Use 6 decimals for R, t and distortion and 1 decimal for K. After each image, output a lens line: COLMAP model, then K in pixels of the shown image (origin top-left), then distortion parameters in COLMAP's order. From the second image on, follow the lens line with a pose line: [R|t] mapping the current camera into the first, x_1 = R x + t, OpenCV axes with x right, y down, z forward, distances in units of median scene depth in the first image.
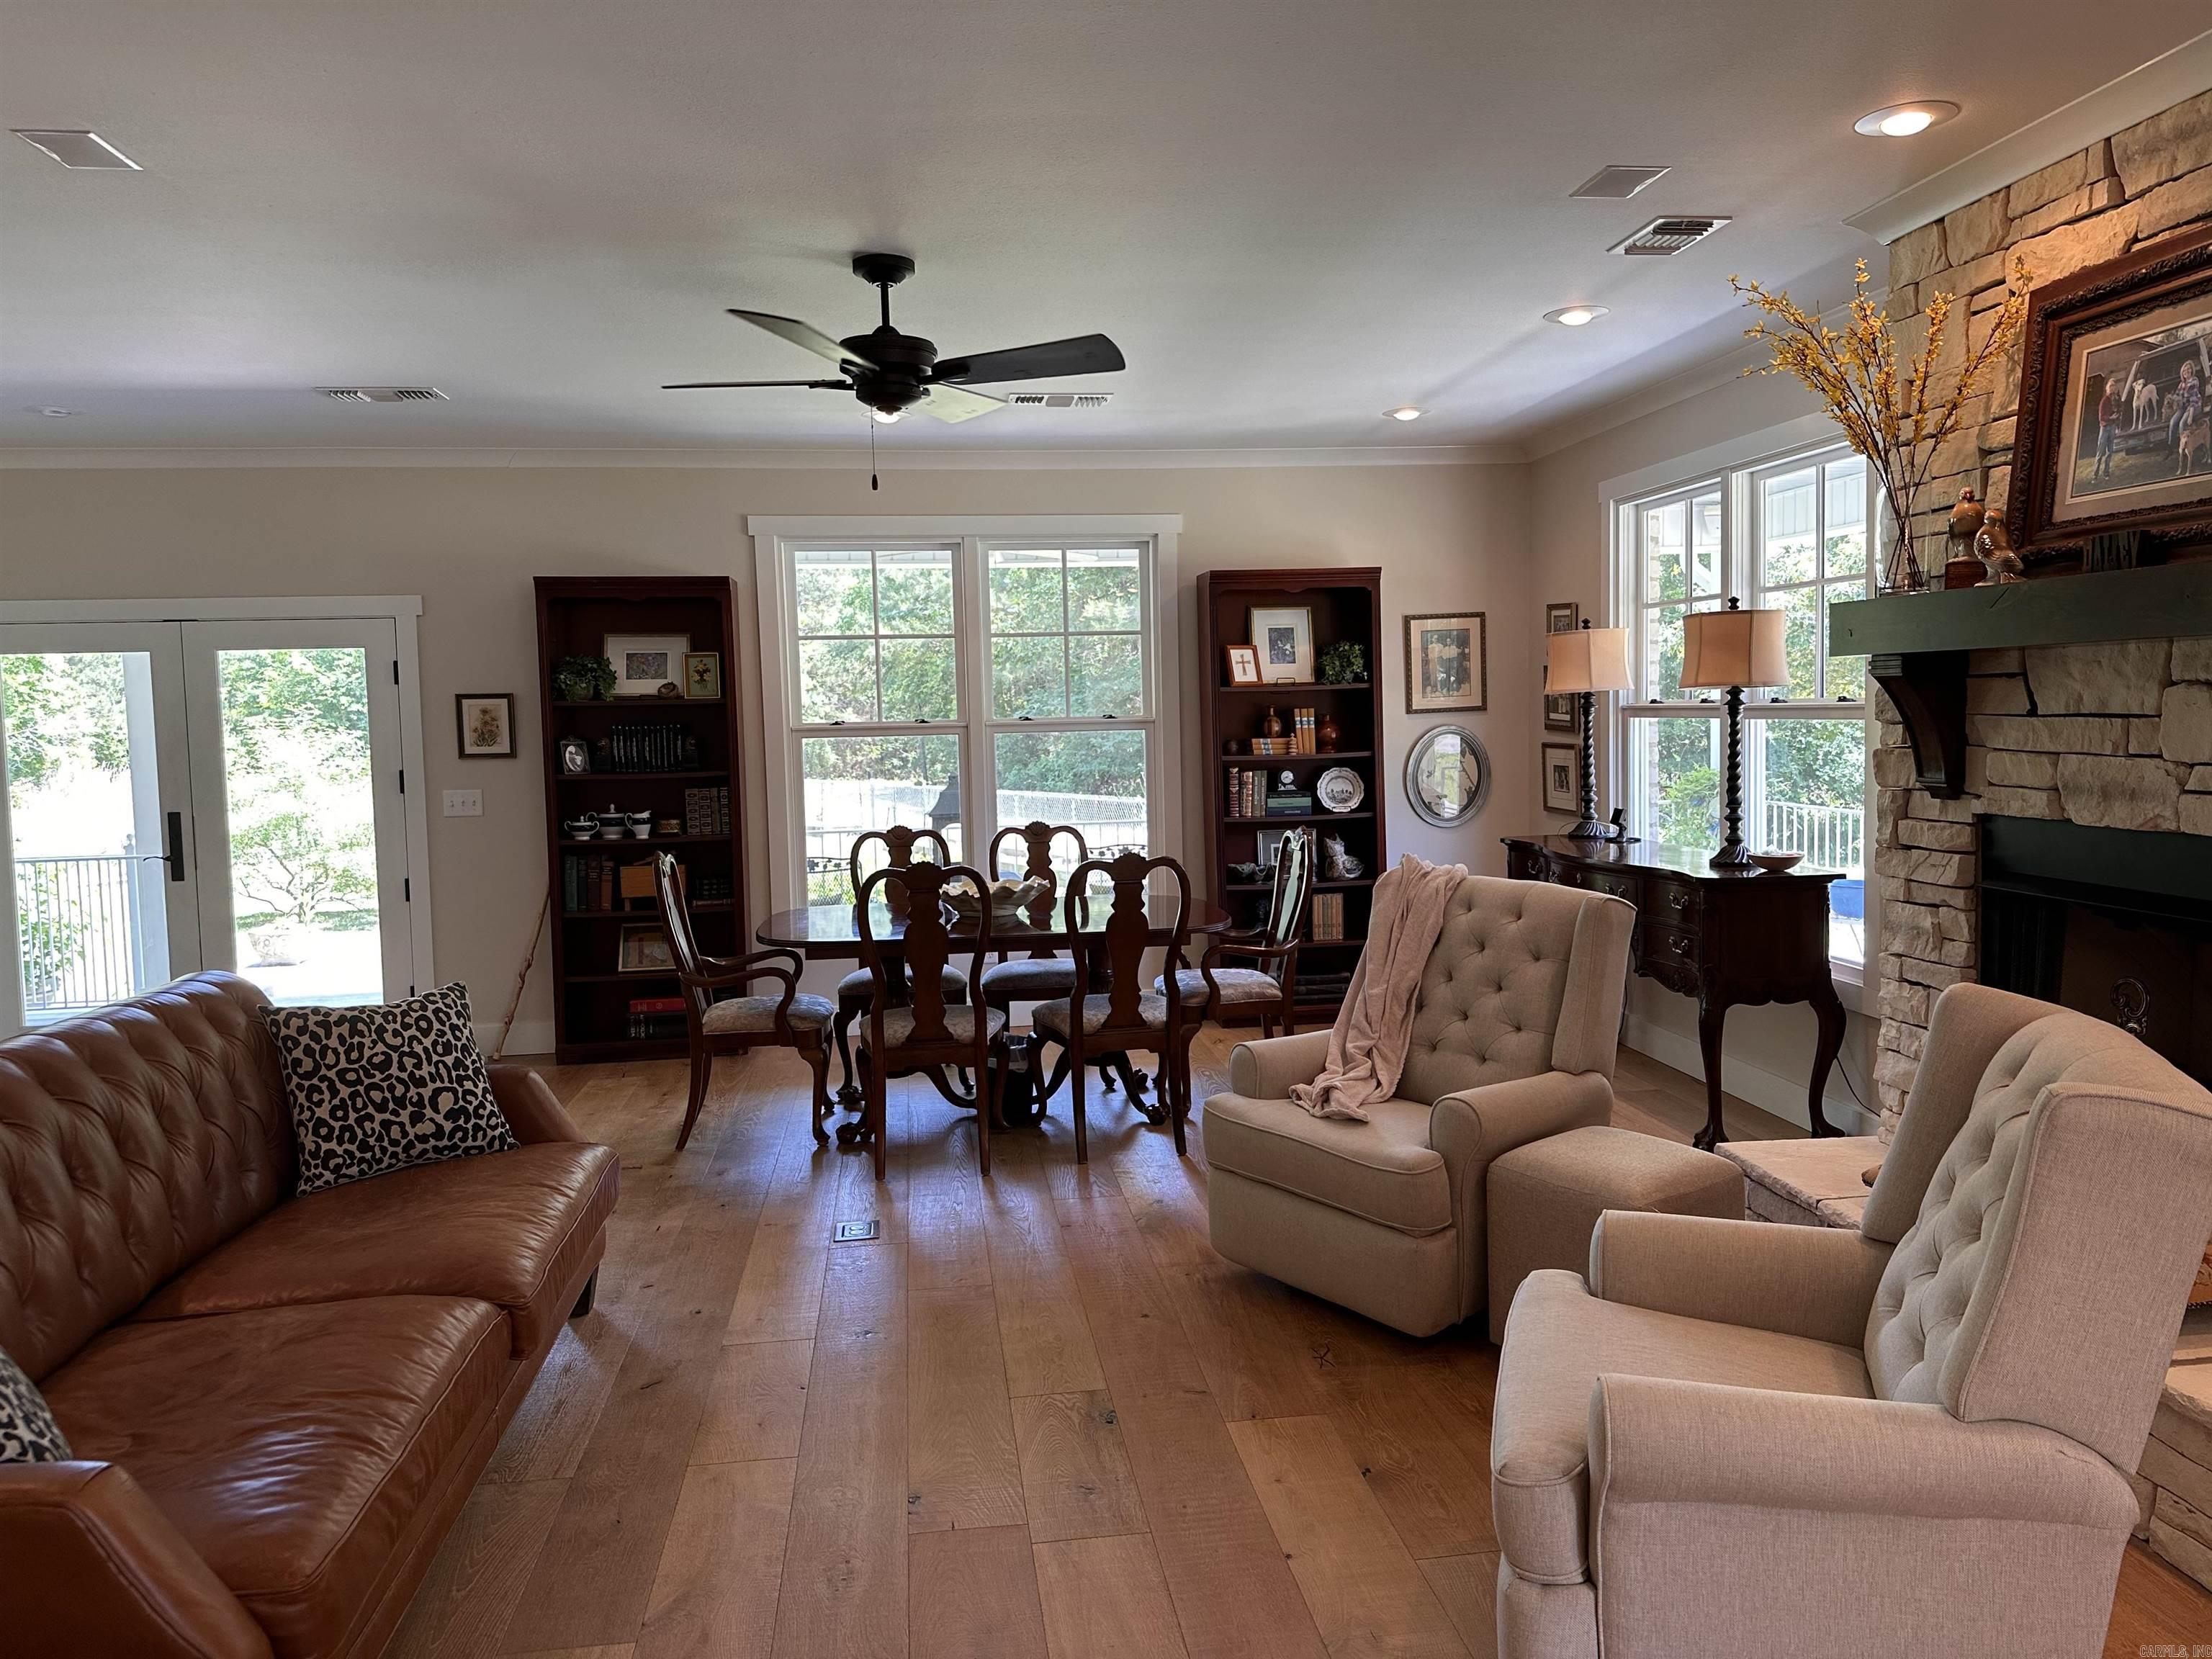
lens RADIAL K [[1554.6, 0, 1111.5], [0, 1554.6, 815.0], [0, 0, 1]] dist [0.064133, -0.079599]
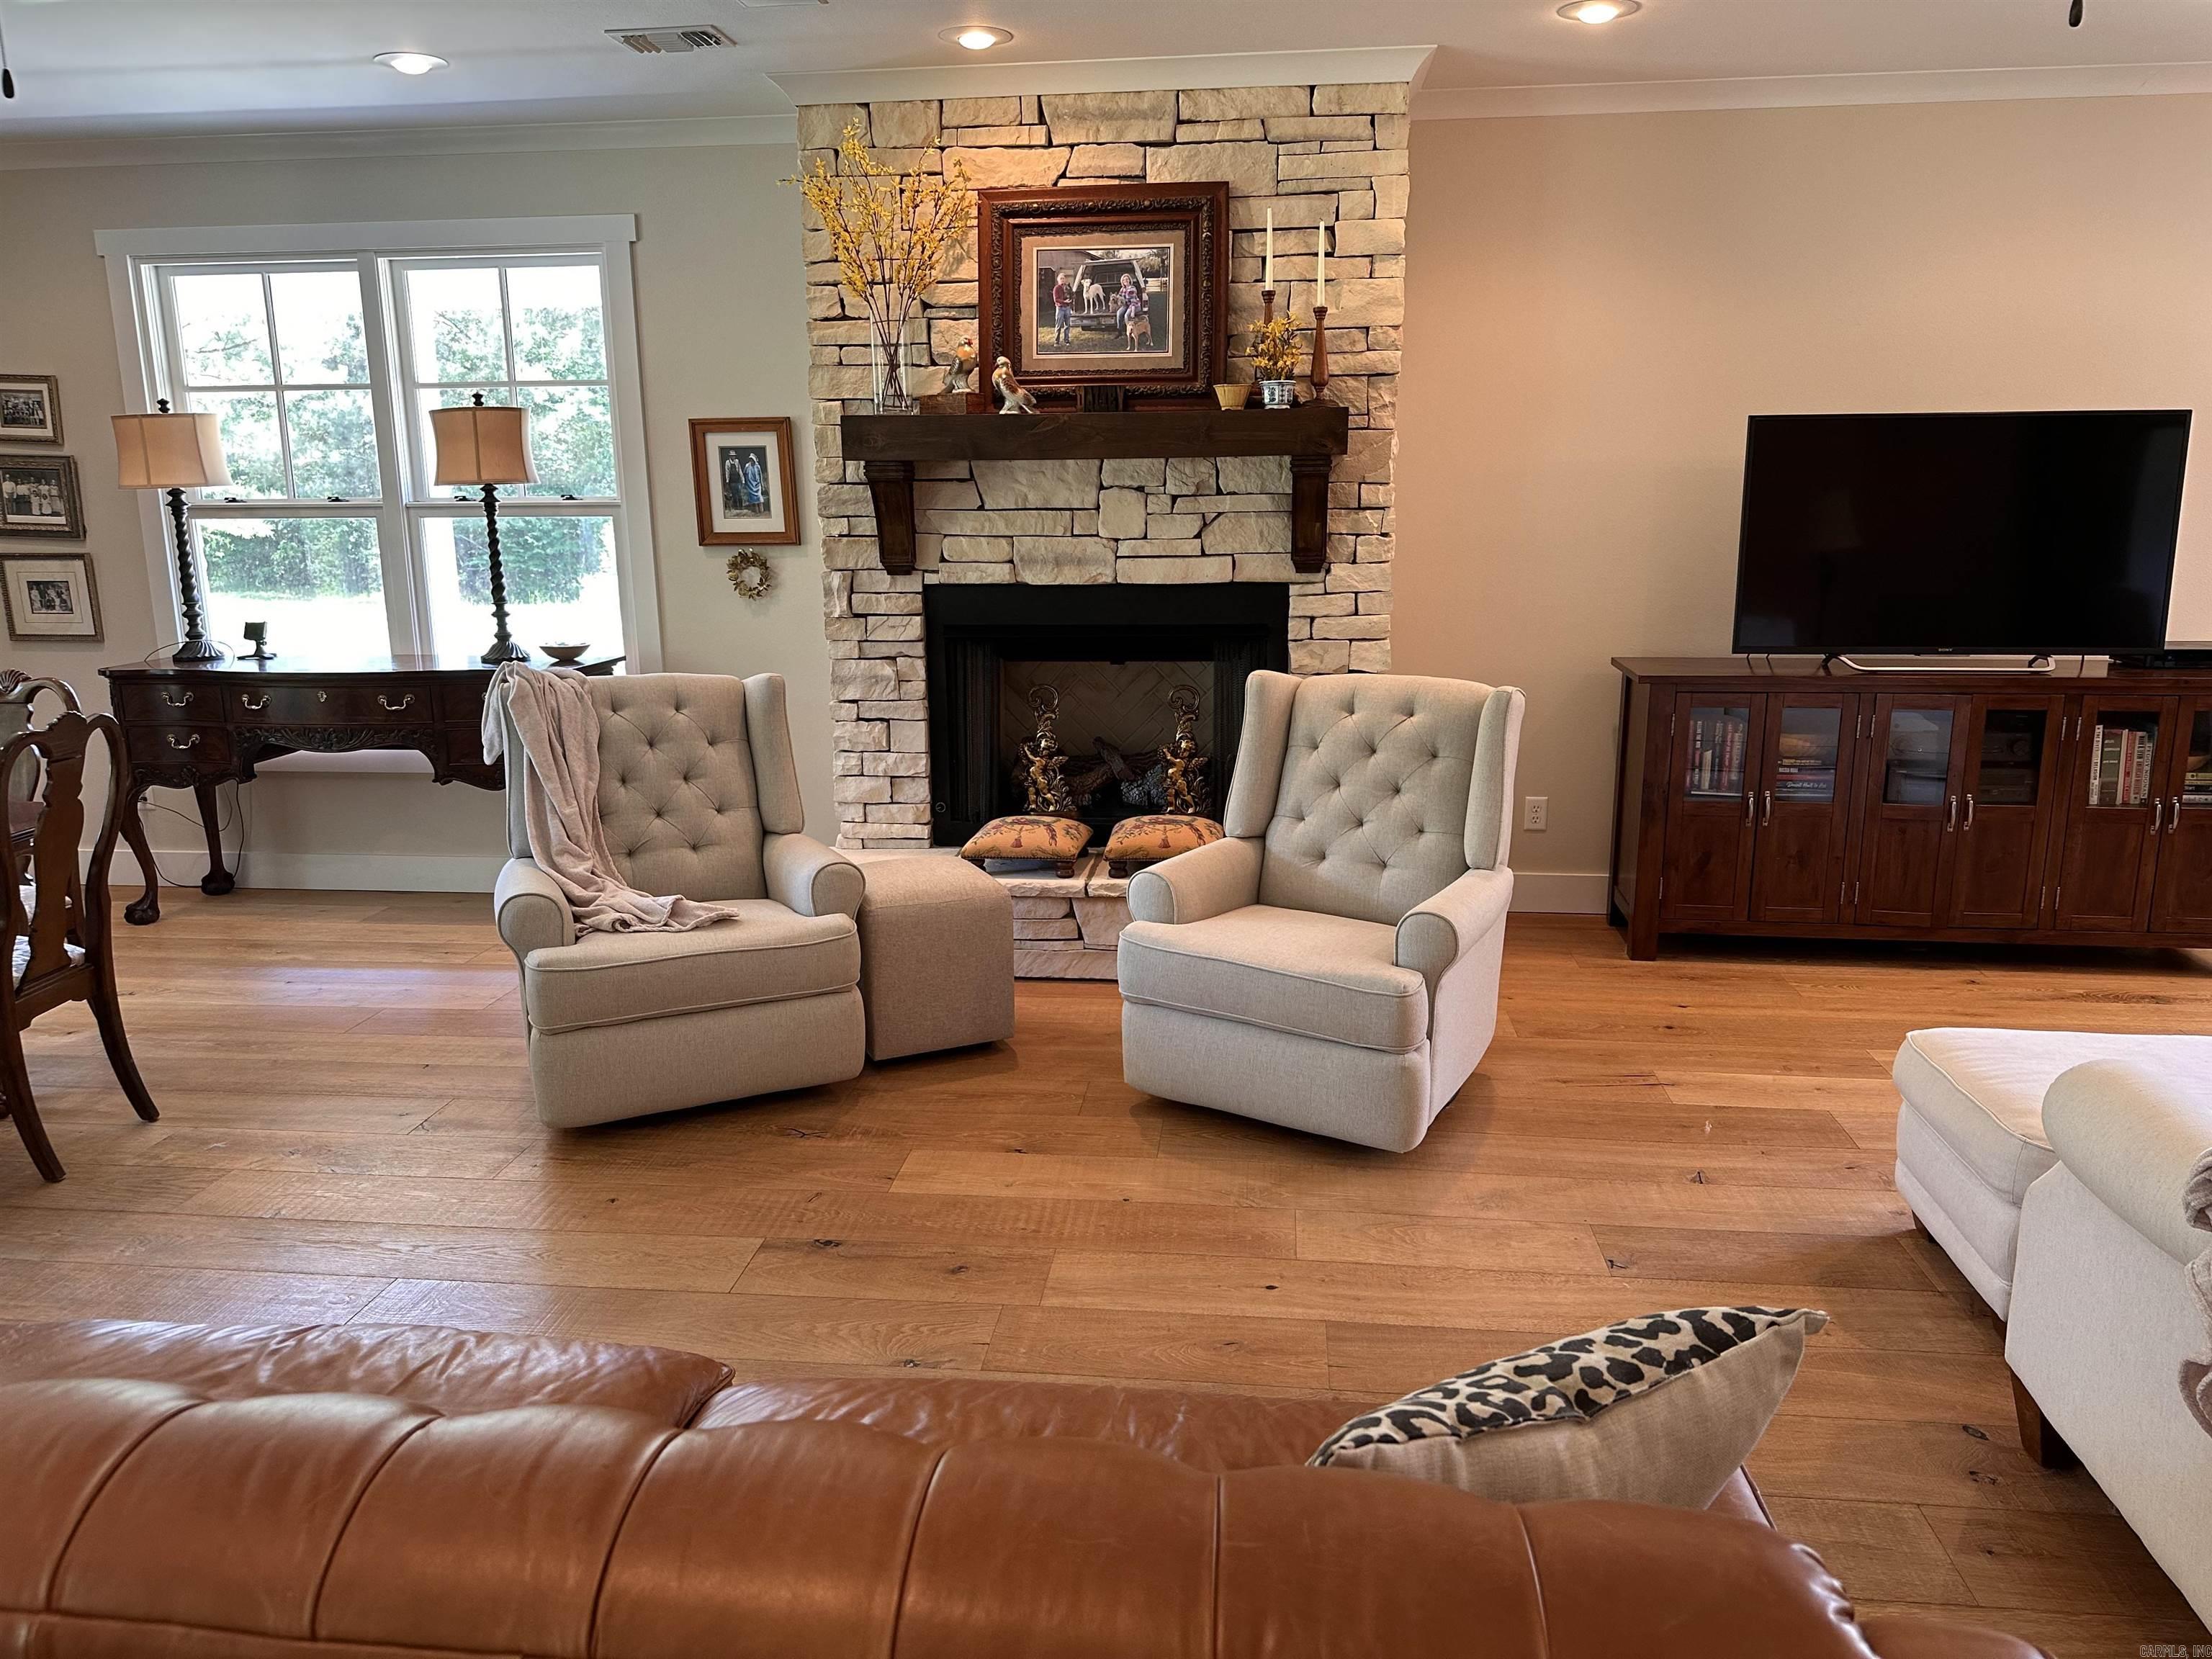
lens RADIAL K [[1554.6, 0, 1100.6], [0, 1554.6, 836.6], [0, 0, 1]] dist [0.064133, -0.079599]
pose [[0.258633, -0.194936, 0.946102, -0.807870], [0.070369, 0.980626, 0.182813, -0.025146], [-0.963409, 0.019295, 0.267340, 0.560549]]
